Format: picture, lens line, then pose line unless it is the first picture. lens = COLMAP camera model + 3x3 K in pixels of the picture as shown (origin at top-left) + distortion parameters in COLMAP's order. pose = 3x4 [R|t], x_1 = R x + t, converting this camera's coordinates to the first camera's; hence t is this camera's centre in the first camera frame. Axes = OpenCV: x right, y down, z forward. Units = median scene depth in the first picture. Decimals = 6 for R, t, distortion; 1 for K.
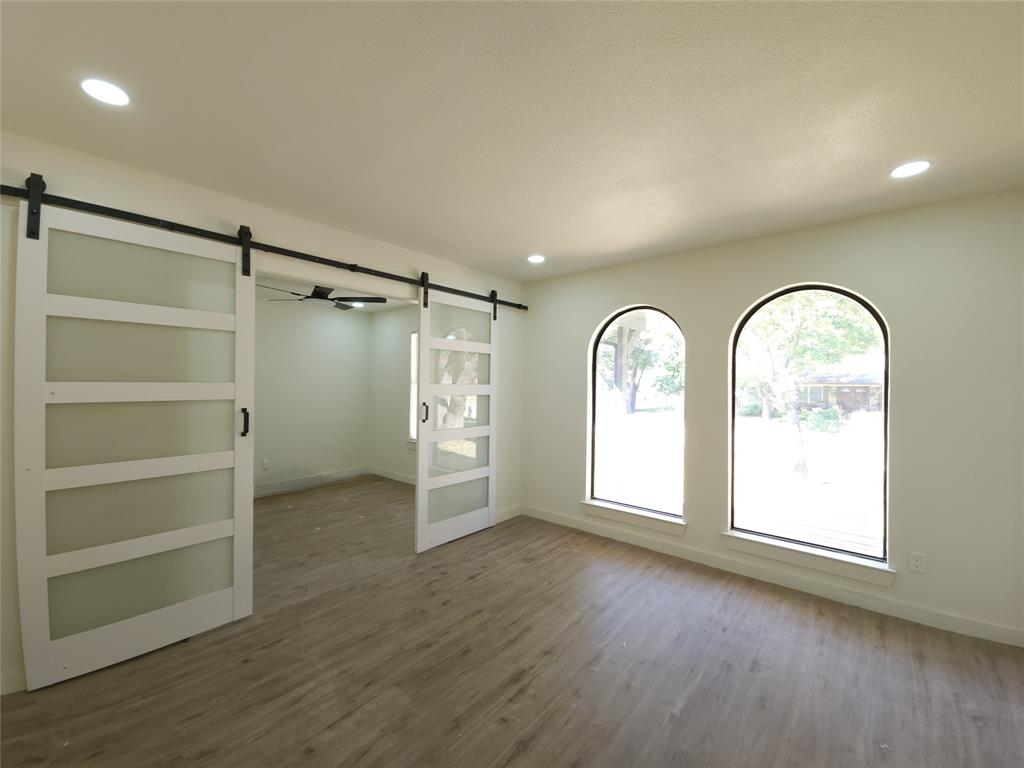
lens RADIAL K [[413.6, 0, 509.4], [0, 413.6, 384.1], [0, 0, 1]] dist [0.016815, -0.010841]
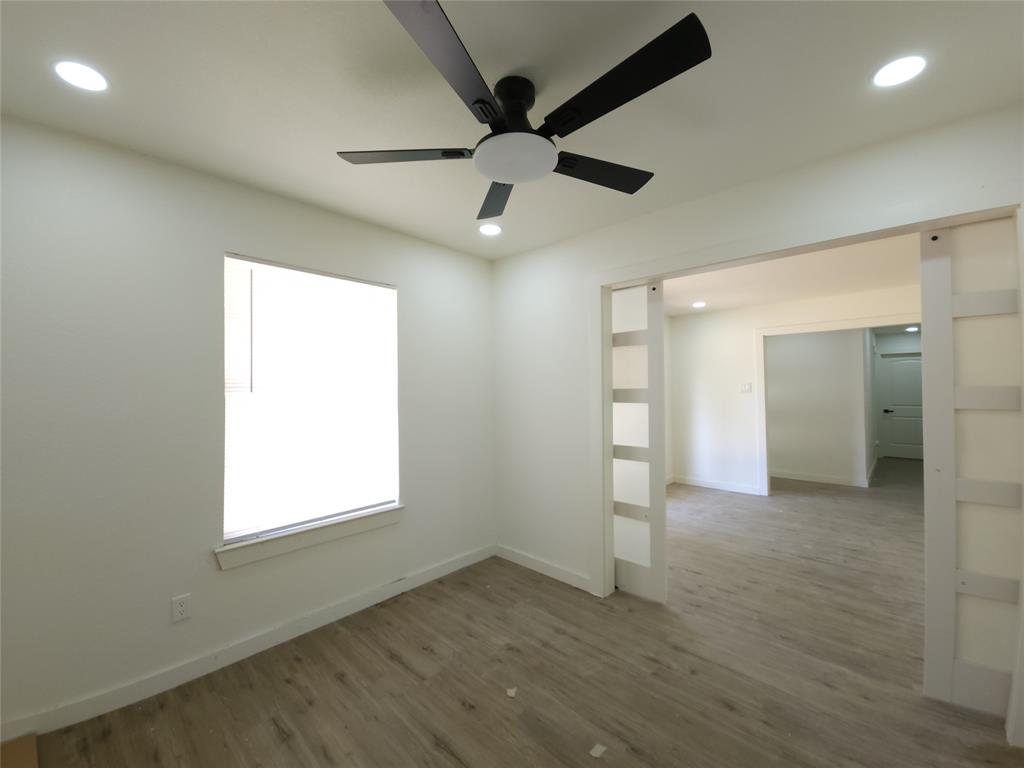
lens RADIAL K [[413.6, 0, 511.3], [0, 413.6, 384.6], [0, 0, 1]] dist [0.016815, -0.010841]
pose [[0.043688, 0.003395, 0.999039, -1.361467], [0.007857, 0.999962, -0.003741, -0.009722], [-0.999014, 0.008013, 0.043660, 1.665571]]
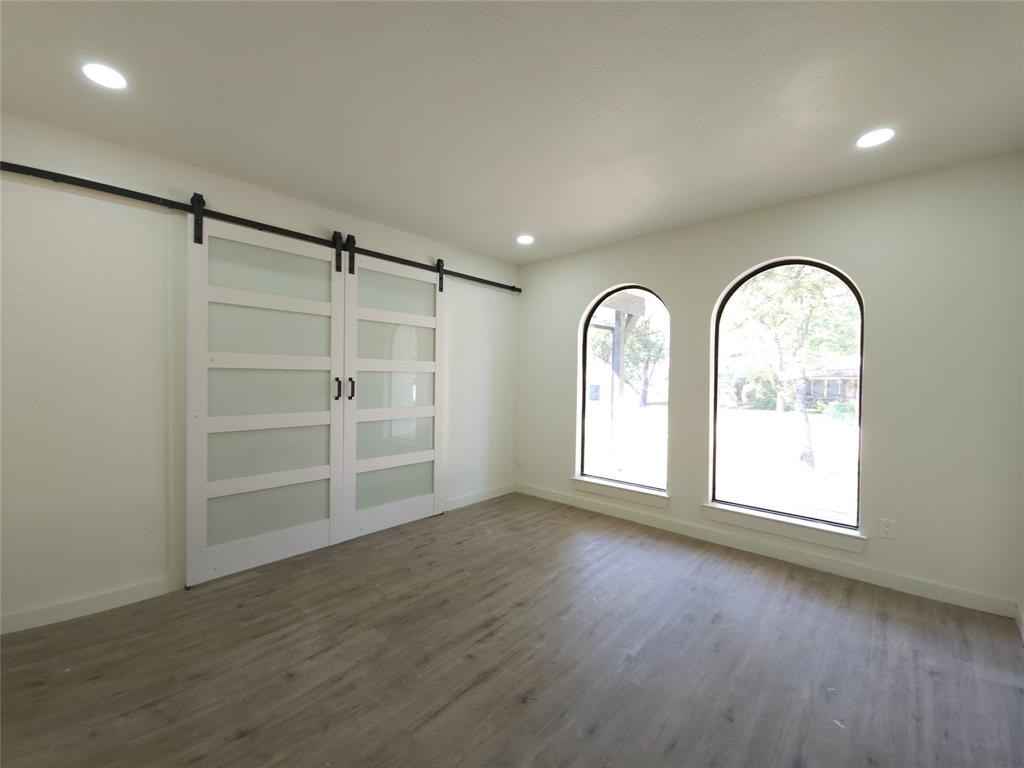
lens RADIAL K [[413.6, 0, 510.2], [0, 413.6, 385.1], [0, 0, 1]] dist [0.016815, -0.010841]
pose [[0.999532, 0.001794, -0.030525, 0.082925], [-0.001336, 0.999886, 0.015039, 0.060048], [0.030548, -0.014992, 0.999421, -0.043236]]
